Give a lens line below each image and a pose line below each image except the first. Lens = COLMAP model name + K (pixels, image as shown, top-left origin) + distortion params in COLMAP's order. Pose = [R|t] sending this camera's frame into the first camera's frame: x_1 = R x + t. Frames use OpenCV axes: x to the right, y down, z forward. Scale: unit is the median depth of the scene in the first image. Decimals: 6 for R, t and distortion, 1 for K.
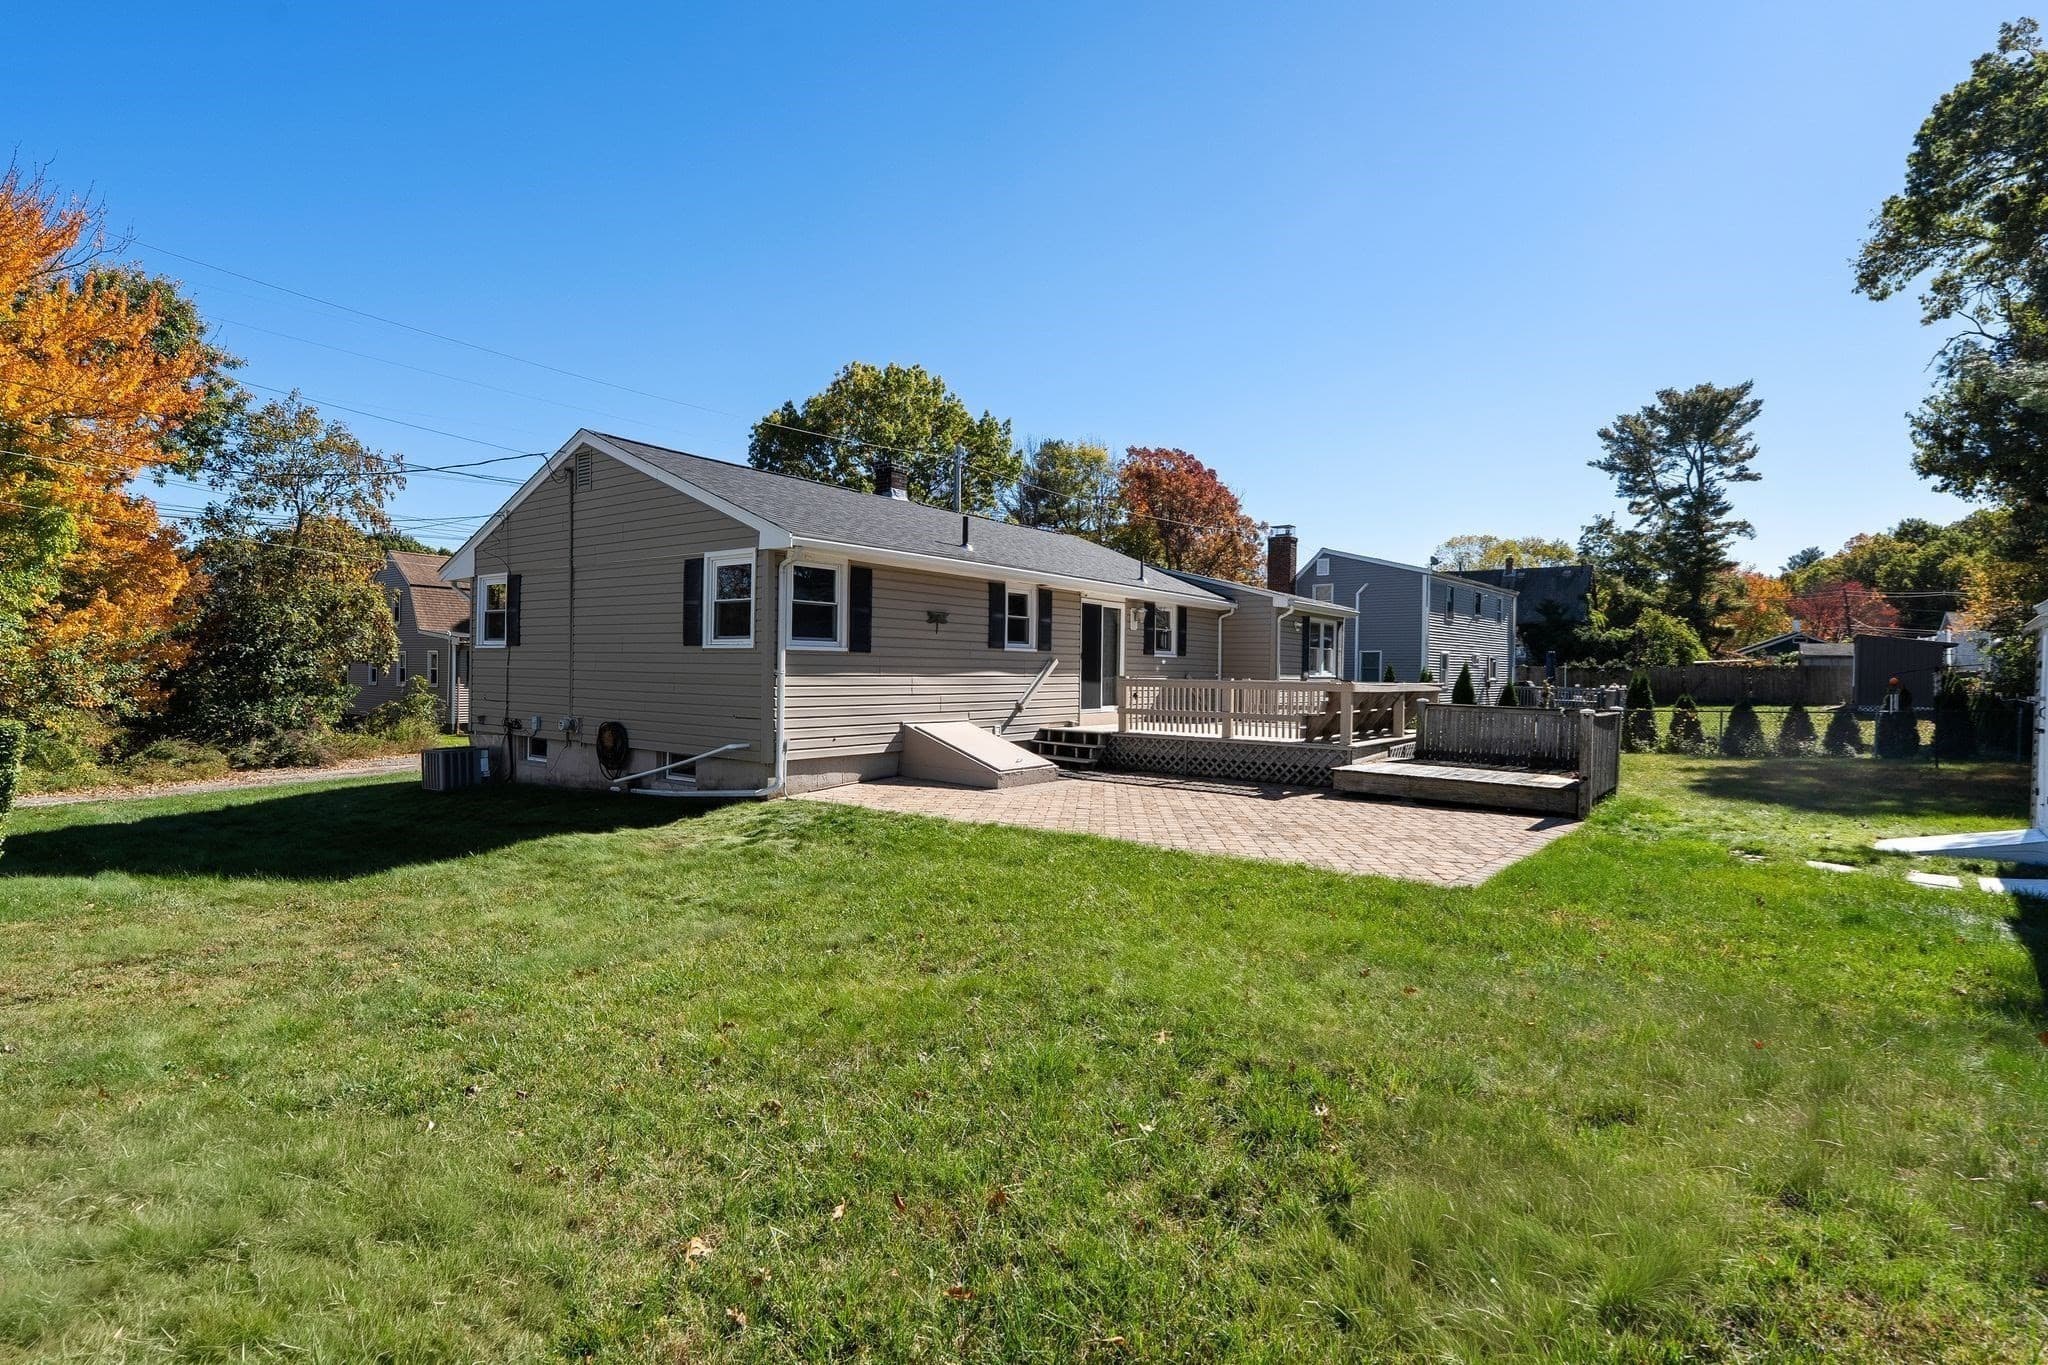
lens RADIAL K [[972.3, 0, 1024.0], [0, 972.3, 682.5], [0, 0, 1]] dist [-0.006378, 0.000309]
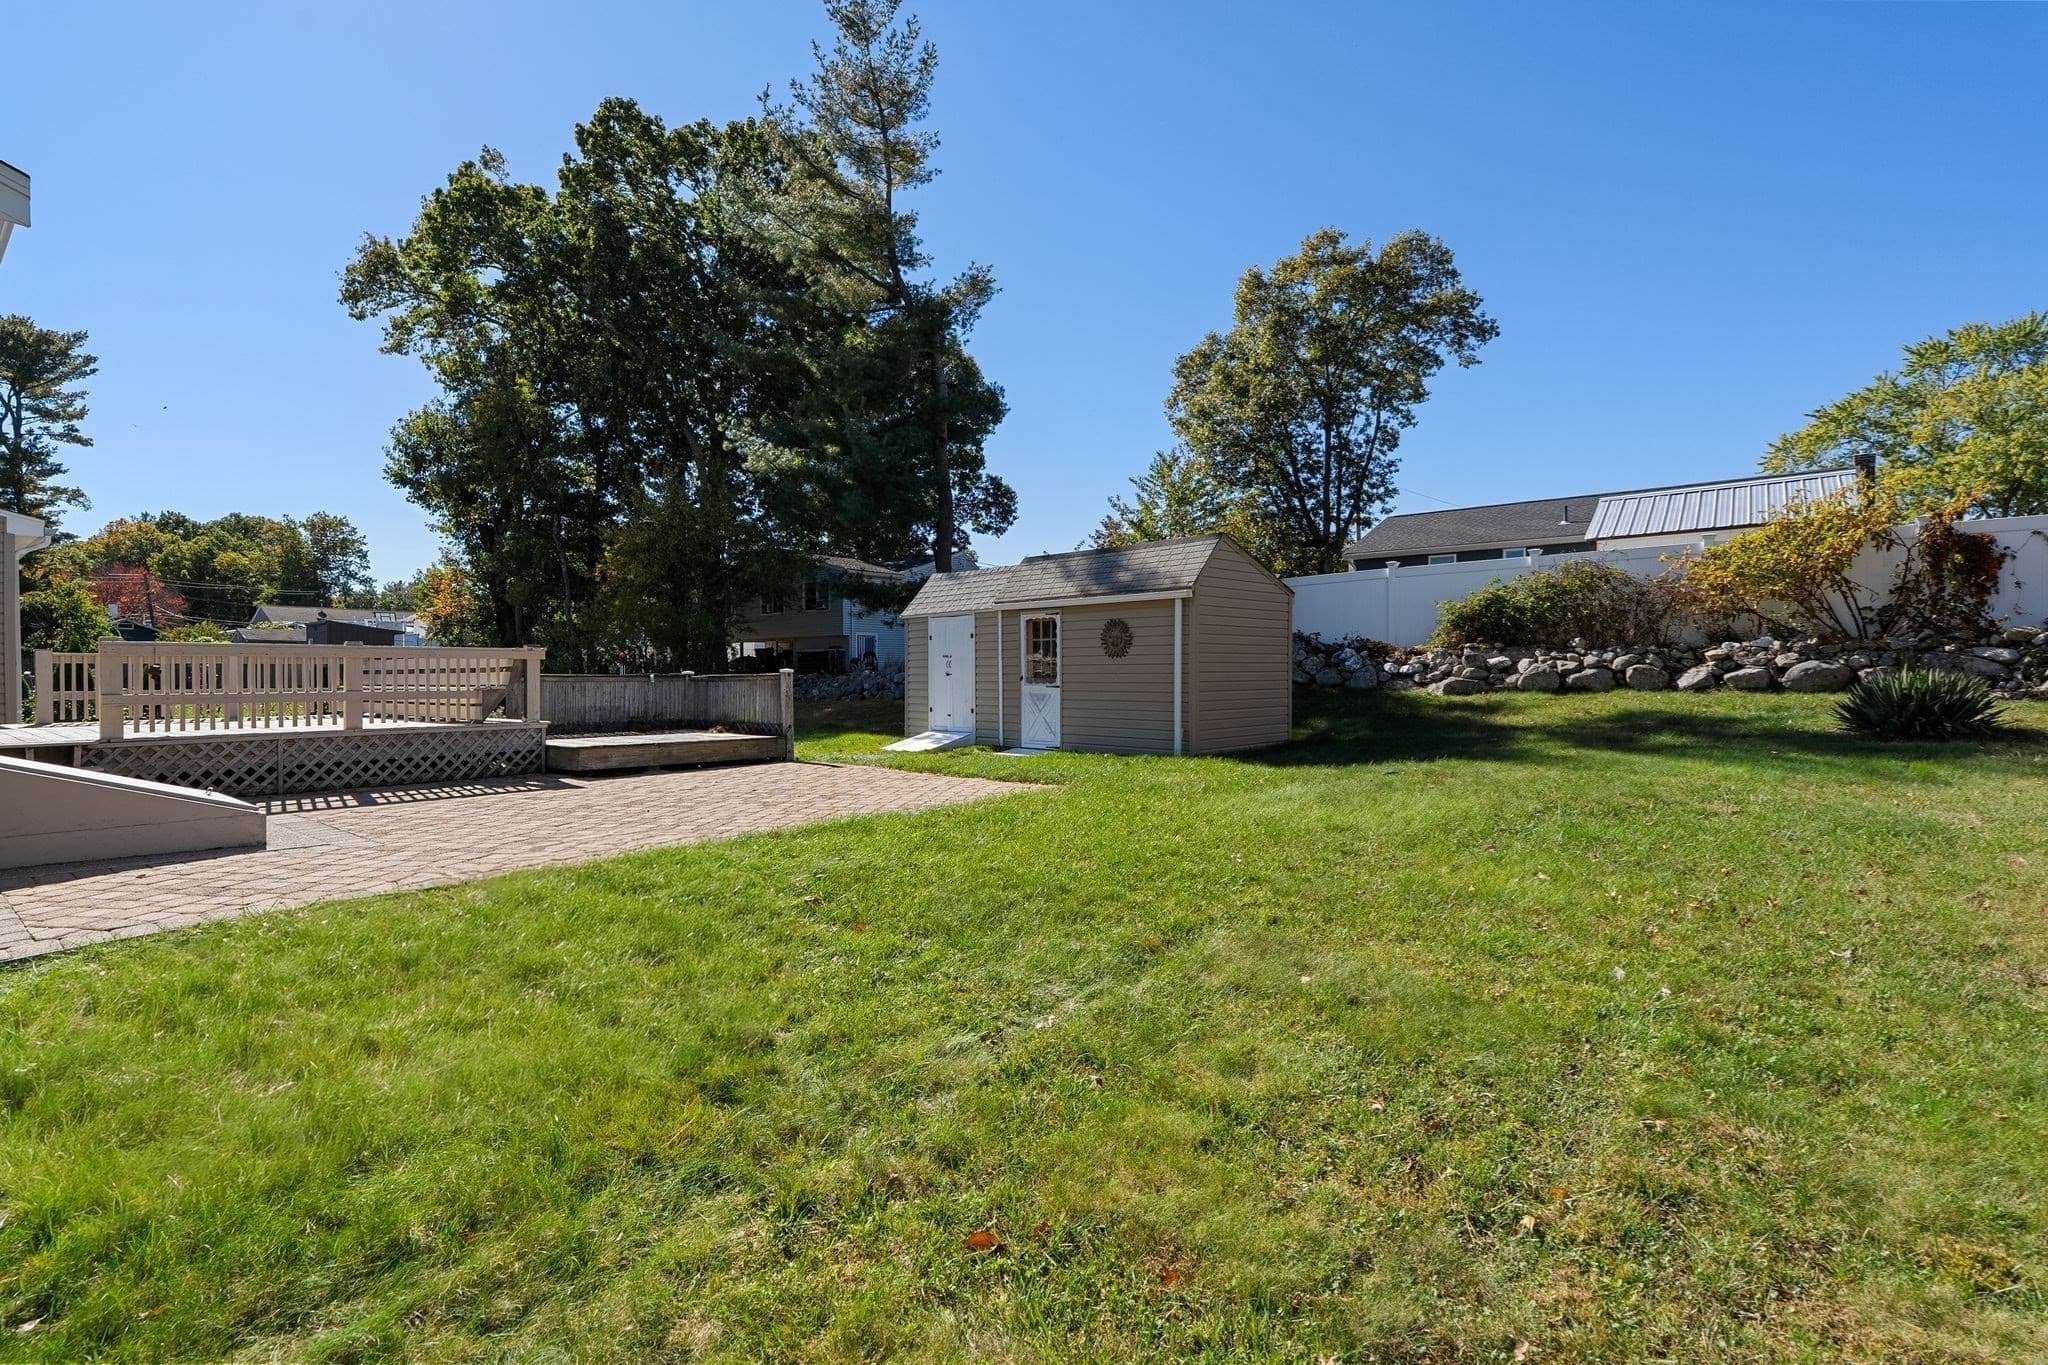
lens RADIAL K [[953.1, 0, 1024.0], [0, 953.1, 682.5], [0, 0, 1]] dist [0.000459, -0.000102]
pose [[0.043824, -0.025861, 0.998704, -0.178852], [0.017184, 0.999537, 0.025128, 0.005881], [-0.998891, 0.016060, 0.044248, 0.196474]]
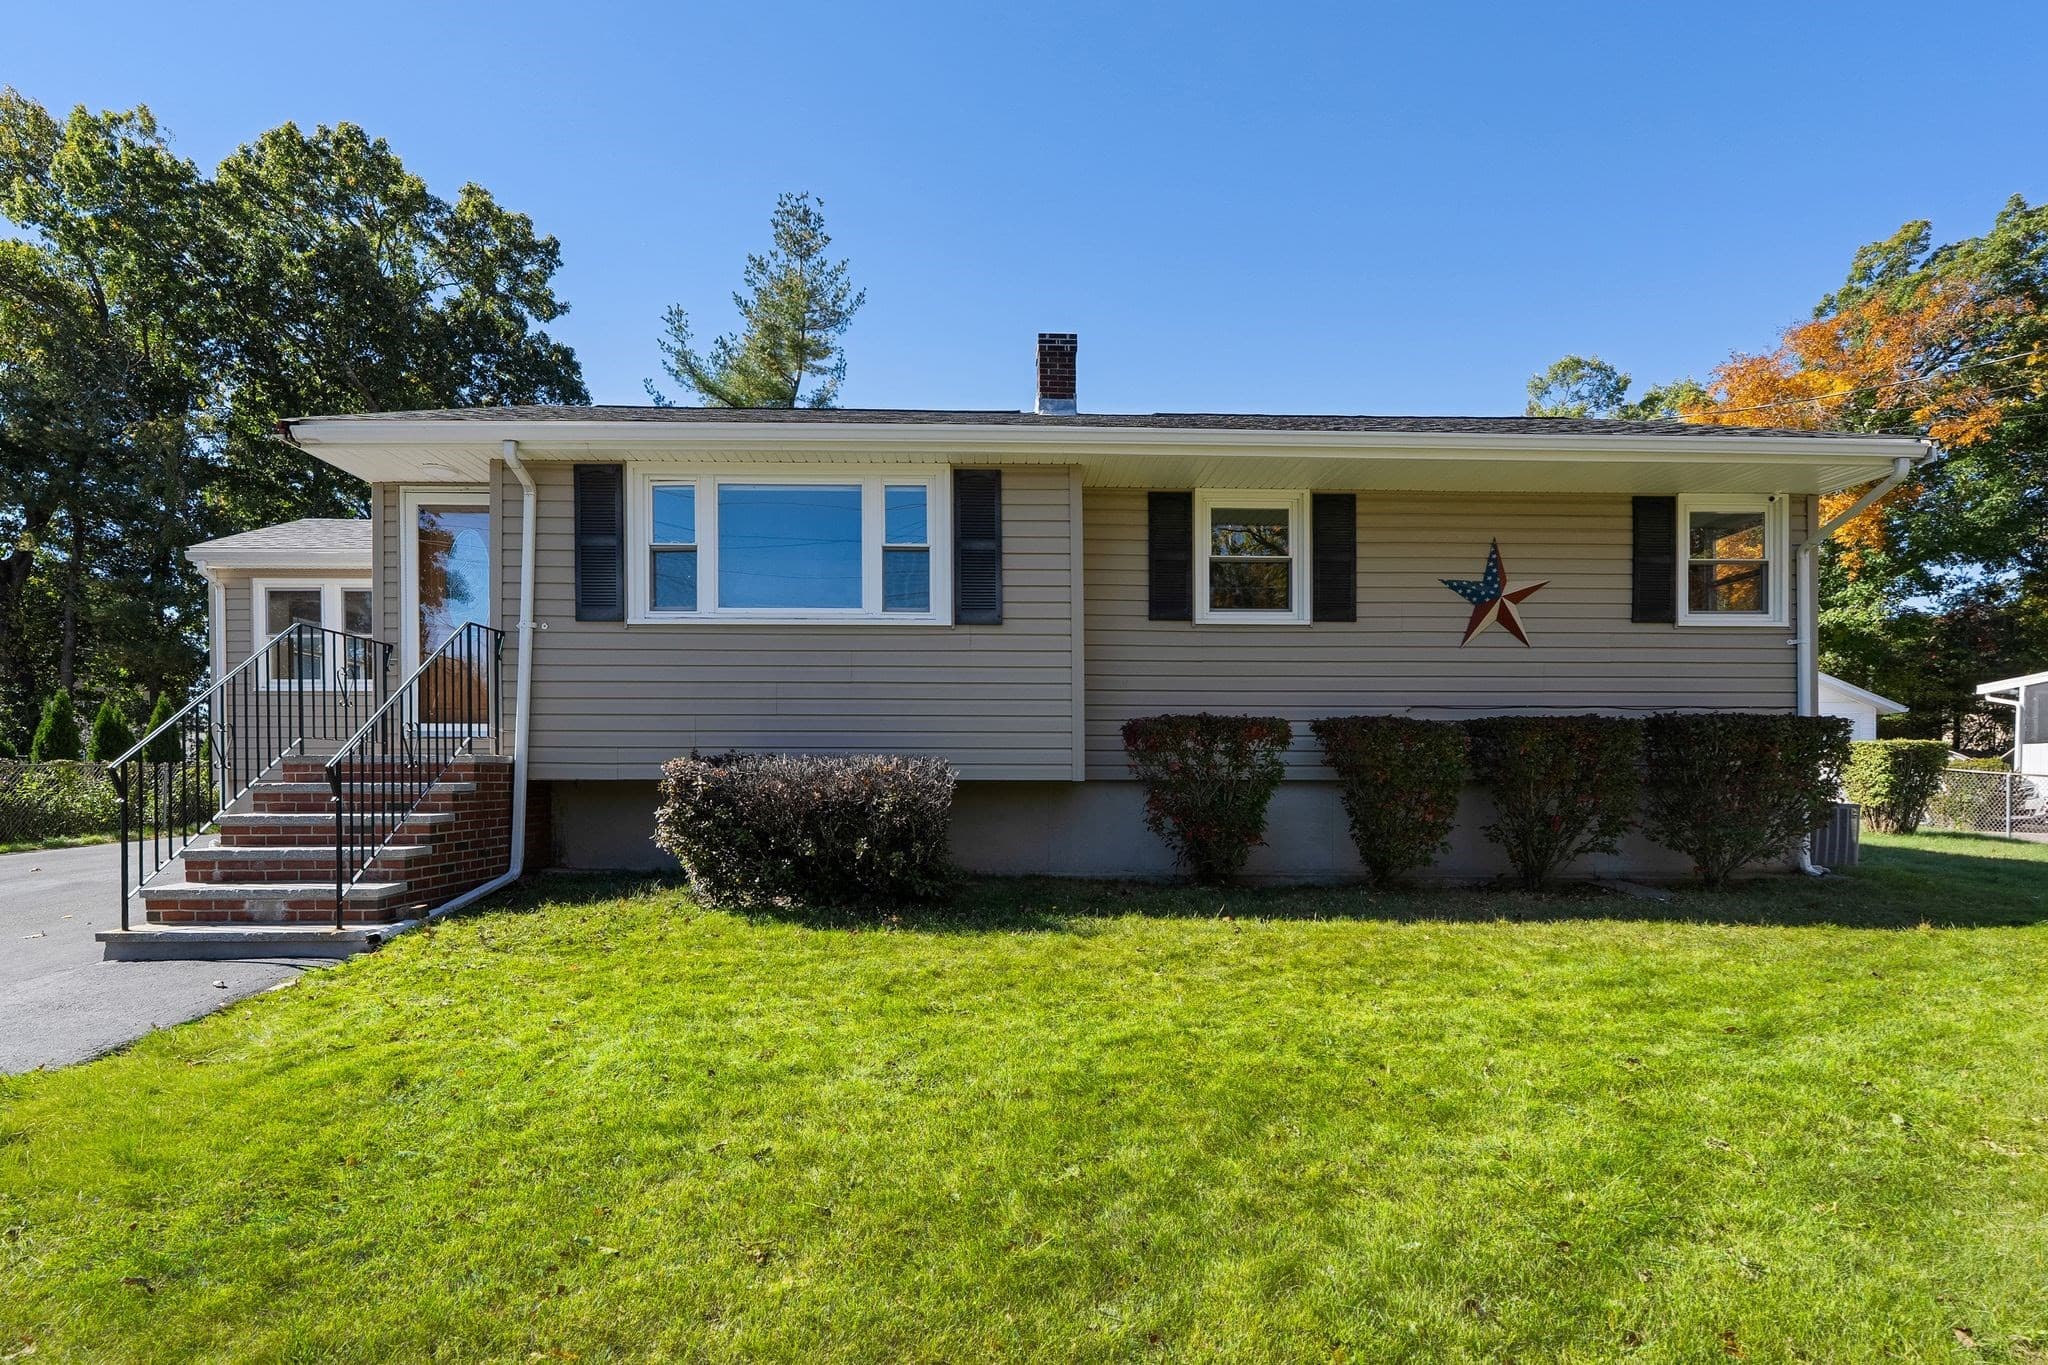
lens RADIAL K [[1028.3, 0, 1007.3], [0, 1028.3, 787.2], [0, 0, 1]] dist [-0.012532, 0.007344]
pose [[-0.628567, -0.017501, 0.777558, -0.327889], [-0.000836, 0.999761, 0.021826, 0.017788], [-0.777755, 0.013069, -0.628432, 0.756152]]
